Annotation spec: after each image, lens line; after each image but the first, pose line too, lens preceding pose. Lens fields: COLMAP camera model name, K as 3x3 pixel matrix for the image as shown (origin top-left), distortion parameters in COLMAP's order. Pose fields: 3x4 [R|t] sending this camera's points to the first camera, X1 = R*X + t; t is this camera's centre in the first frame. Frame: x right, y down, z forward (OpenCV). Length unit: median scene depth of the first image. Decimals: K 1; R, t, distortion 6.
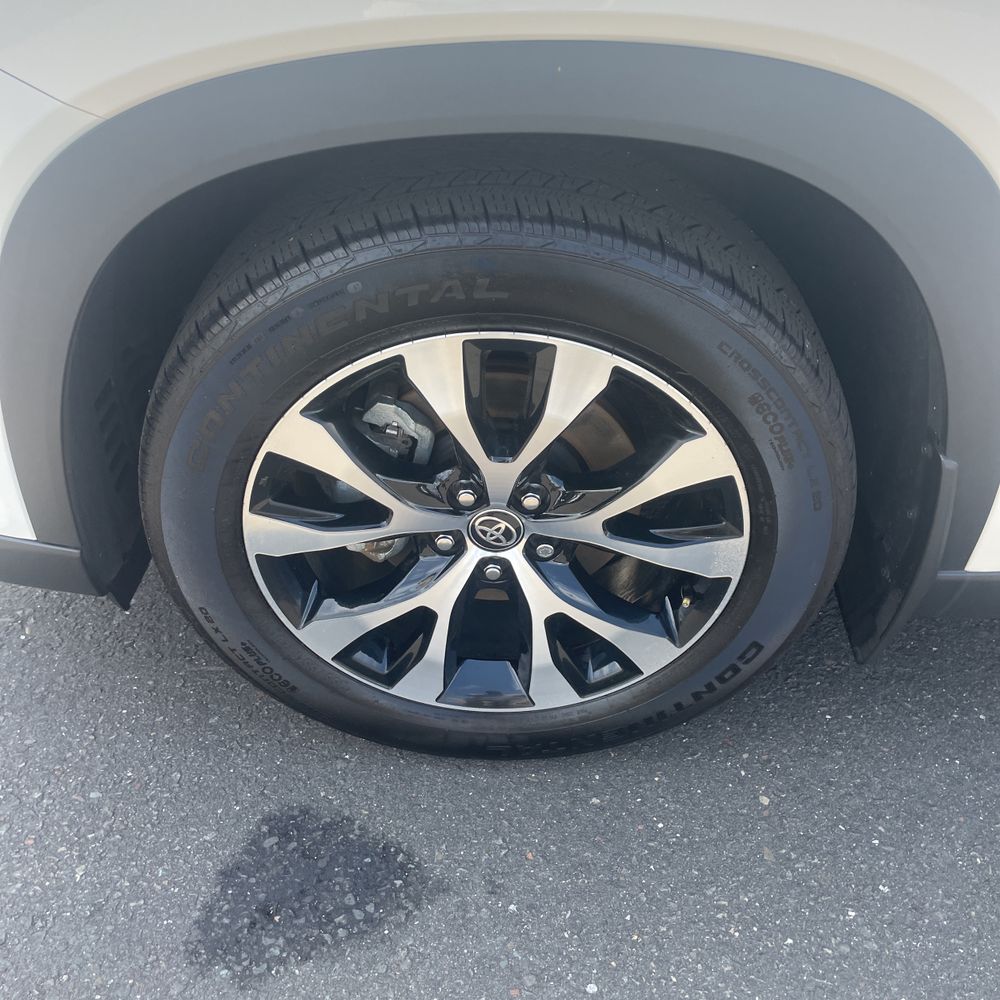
lens RADIAL K [[1010.2, 0, 500.0], [0, 1010.2, 500.0], [0, 0, 1]] dist [-0.000982, -0.001864]
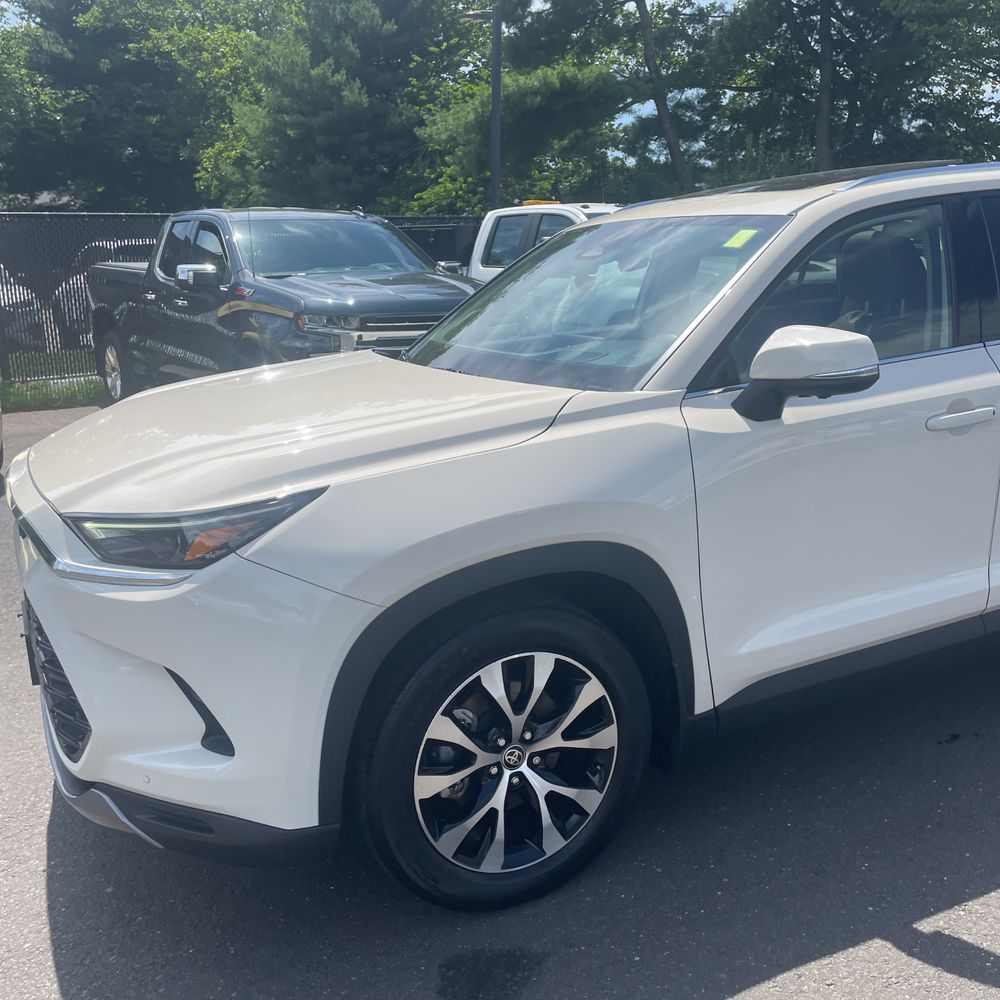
lens RADIAL K [[1002.6, 0, 505.8], [0, 1002.6, 491.7], [0, 0, 1]] dist [0.091538, -0.129750]
pose [[0.880939, -0.171627, 0.441010, -0.882954], [0.352843, 0.859232, -0.370436, 0.338494], [-0.315353, 0.481939, 0.817488, -1.045682]]
